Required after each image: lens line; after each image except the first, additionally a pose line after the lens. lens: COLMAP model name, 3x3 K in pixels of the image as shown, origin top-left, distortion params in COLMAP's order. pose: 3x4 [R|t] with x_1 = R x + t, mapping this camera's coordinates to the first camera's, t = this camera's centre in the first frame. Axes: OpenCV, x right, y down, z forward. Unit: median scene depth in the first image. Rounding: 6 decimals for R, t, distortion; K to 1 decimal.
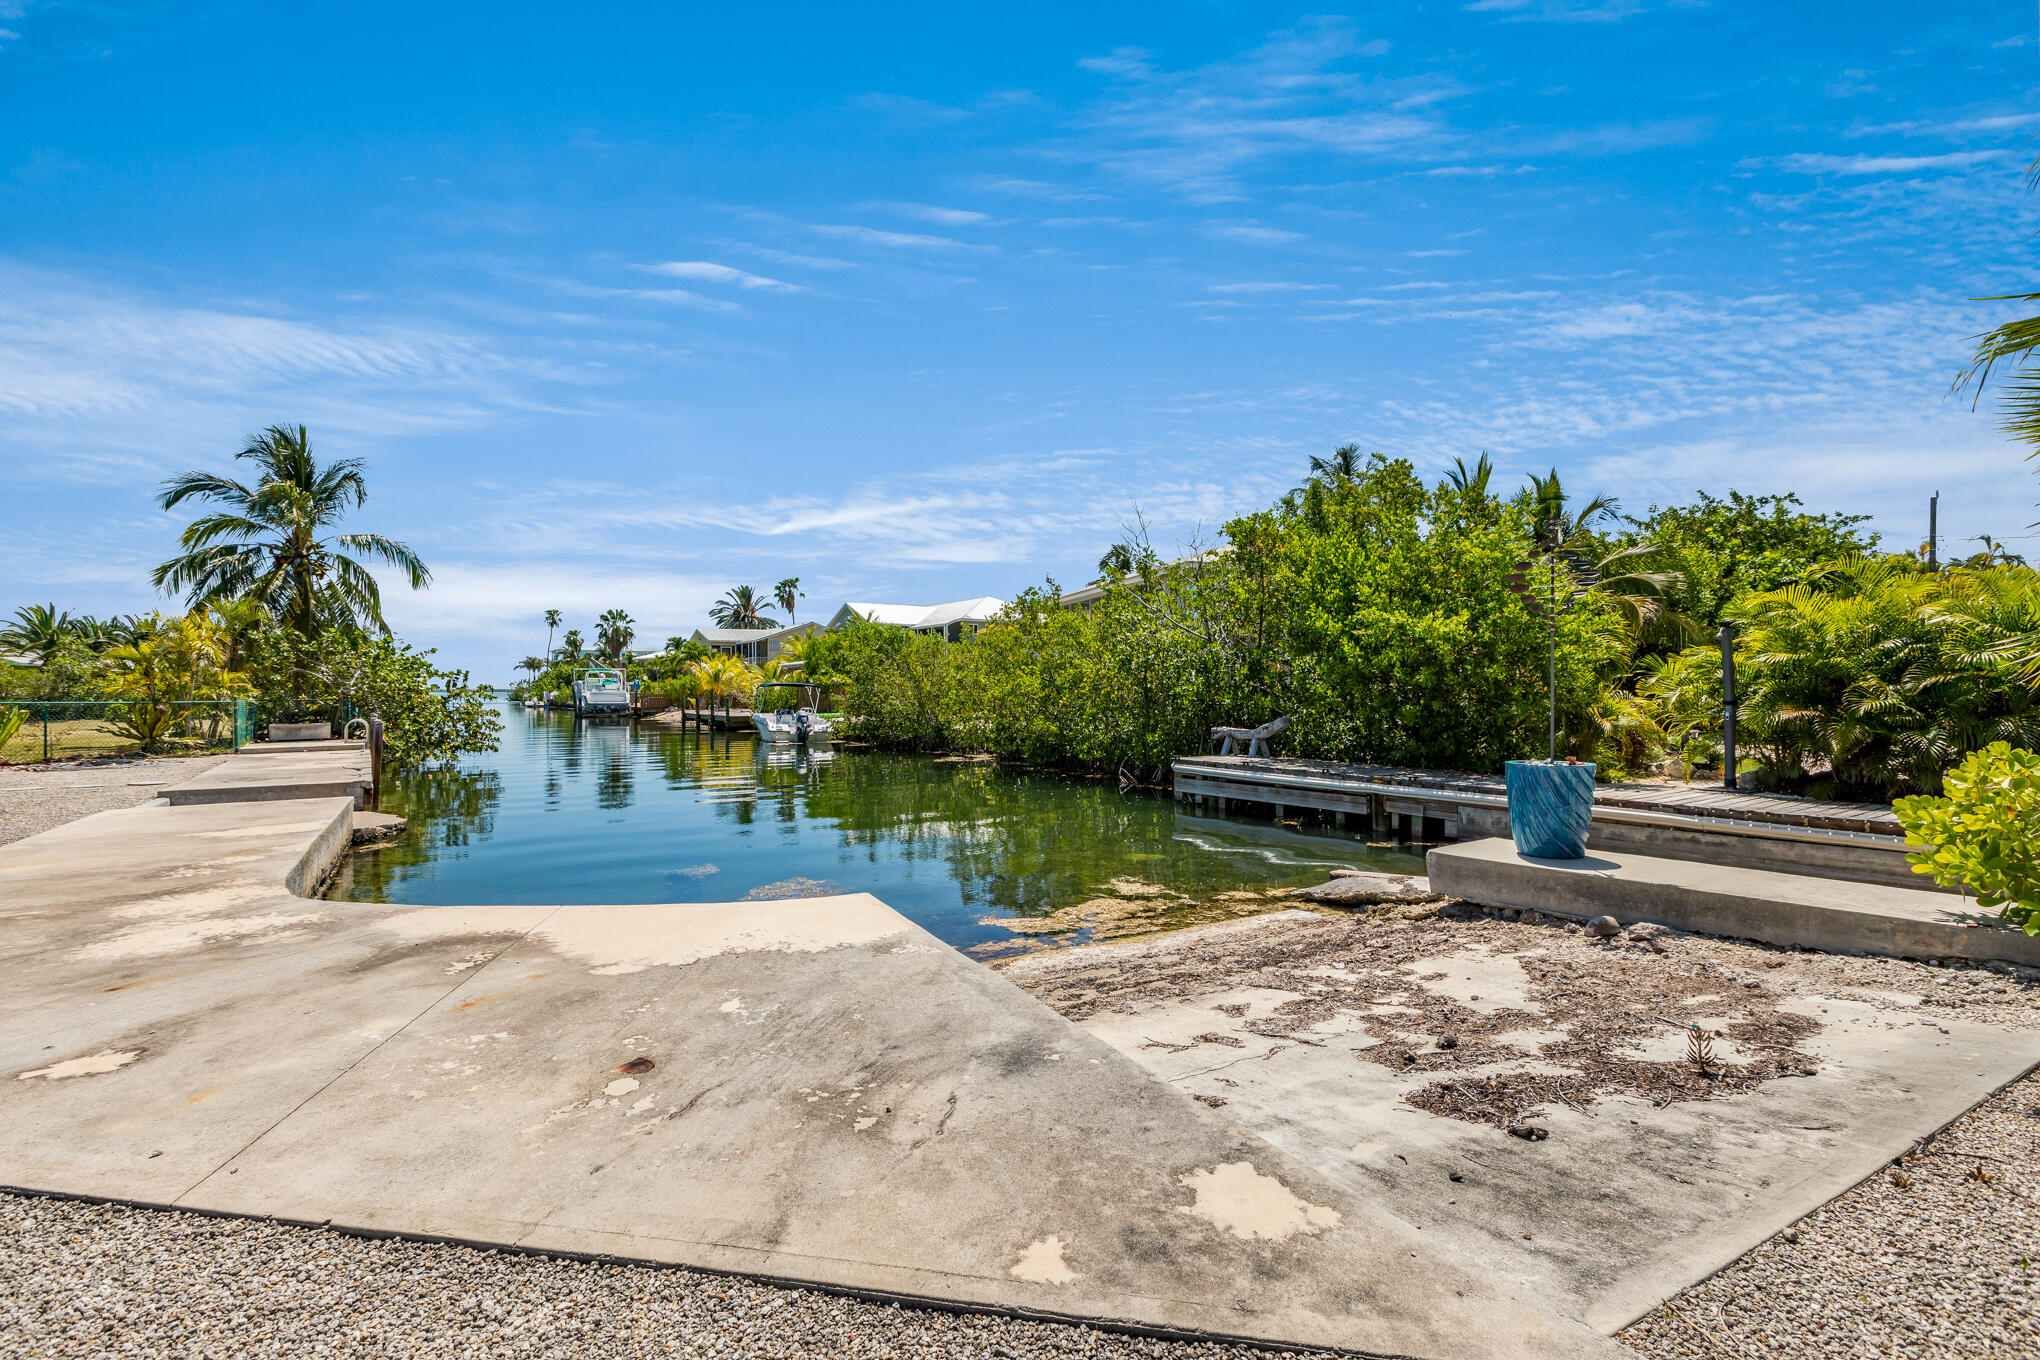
lens RADIAL K [[900.8, 0, 1023.8], [0, 900.8, 673.3], [0, 0, 1]] dist [-0.001703, -0.000405]
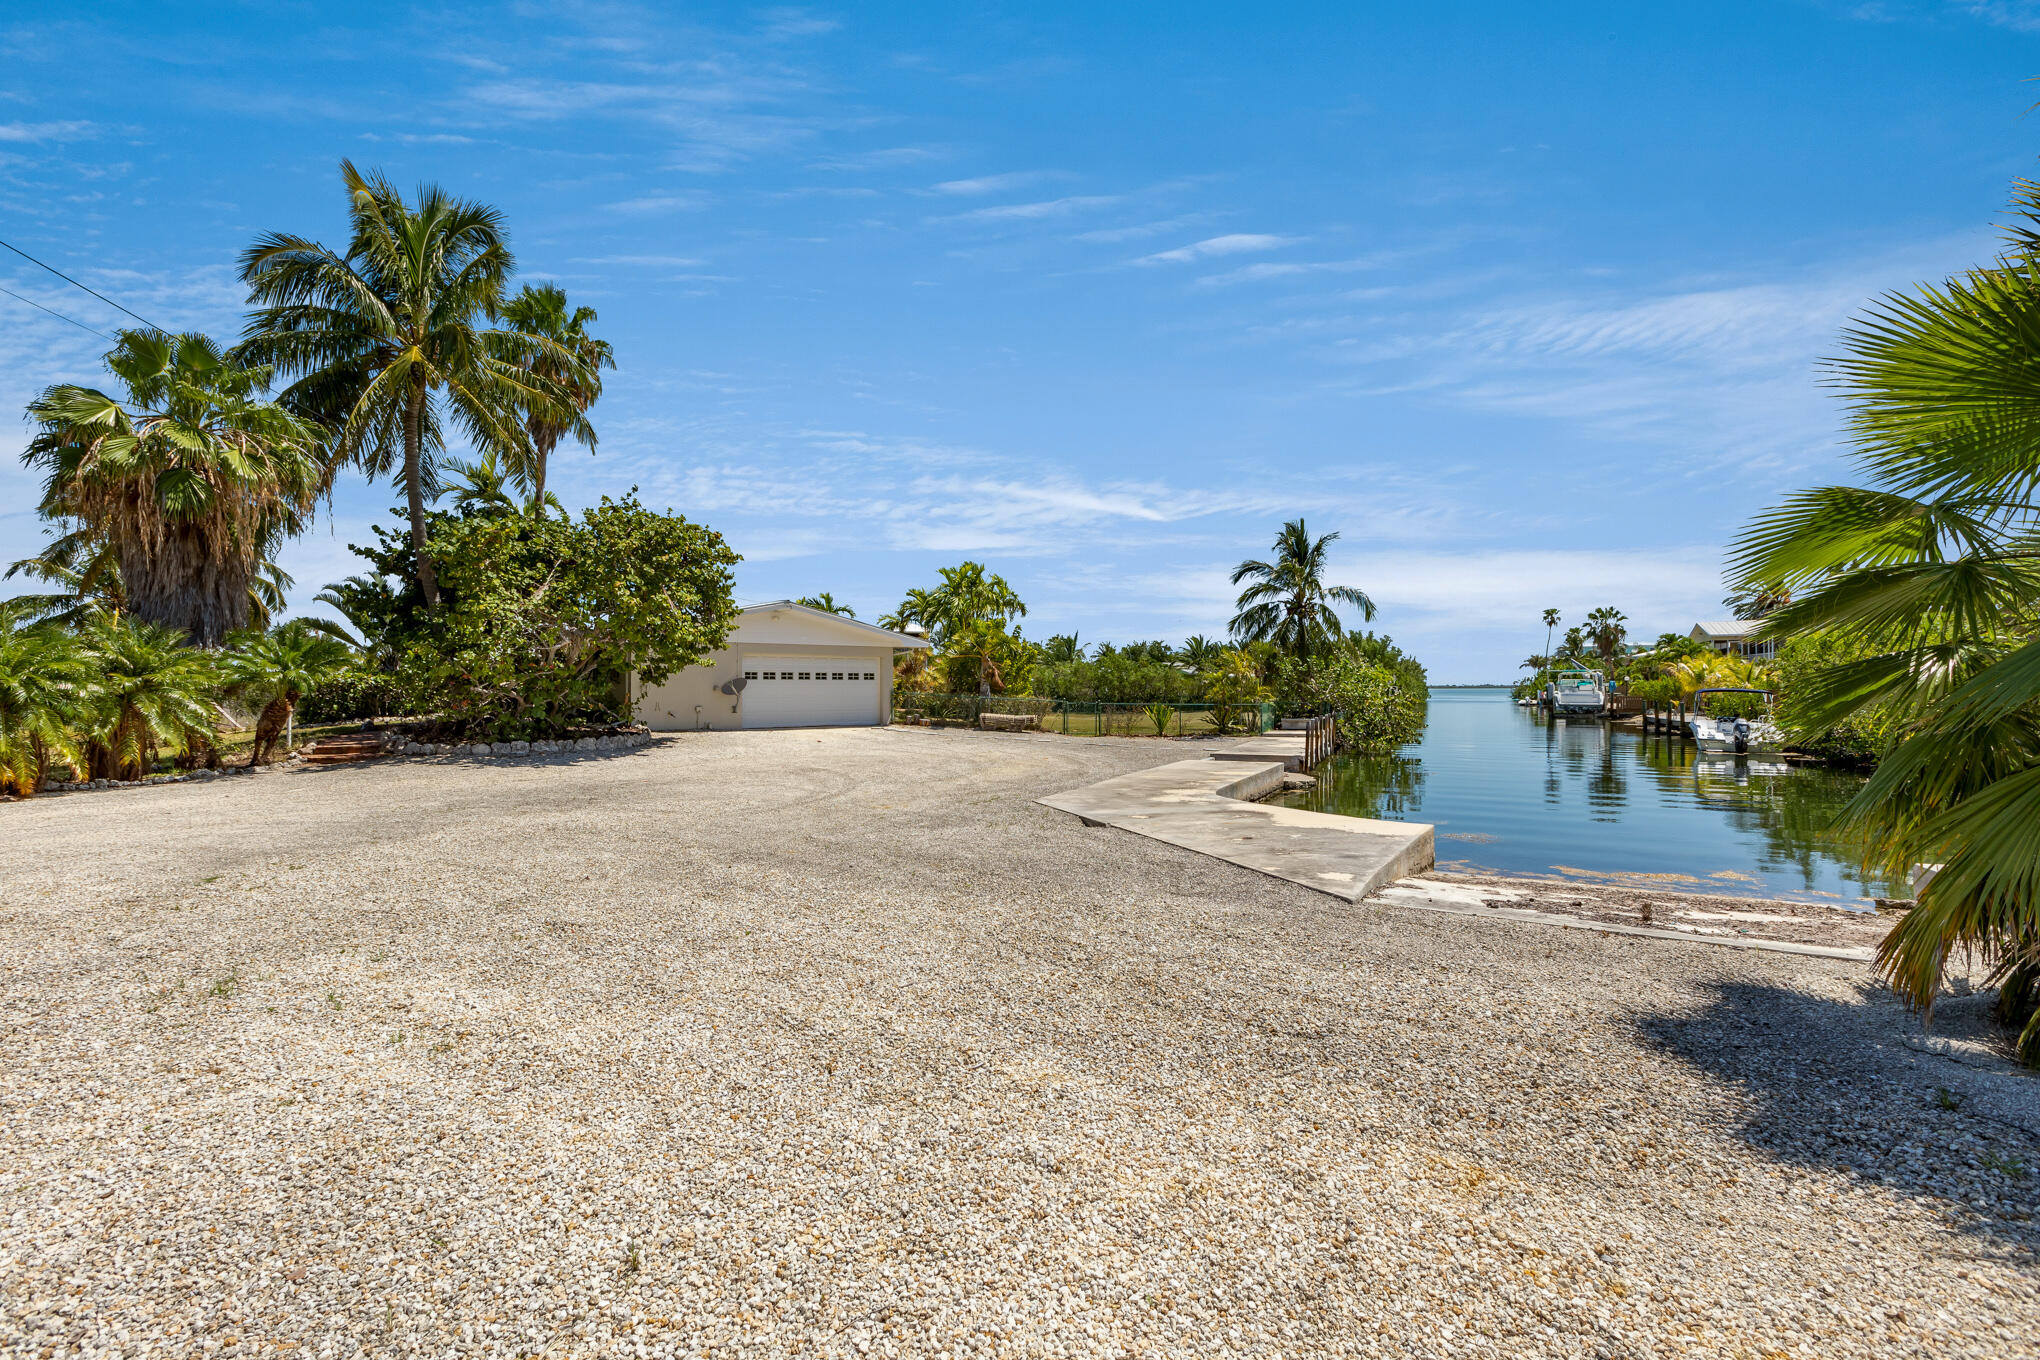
lens RADIAL K [[900.8, 0, 1020.9], [0, 900.8, 690.0], [0, 0, 1]] dist [-0.001703, -0.000405]
pose [[0.513155, 0.002620, -0.858292, 0.173787], [0.016563, 0.999779, 0.012954, -0.013285], [0.858136, -0.020864, 0.512998, -0.122551]]
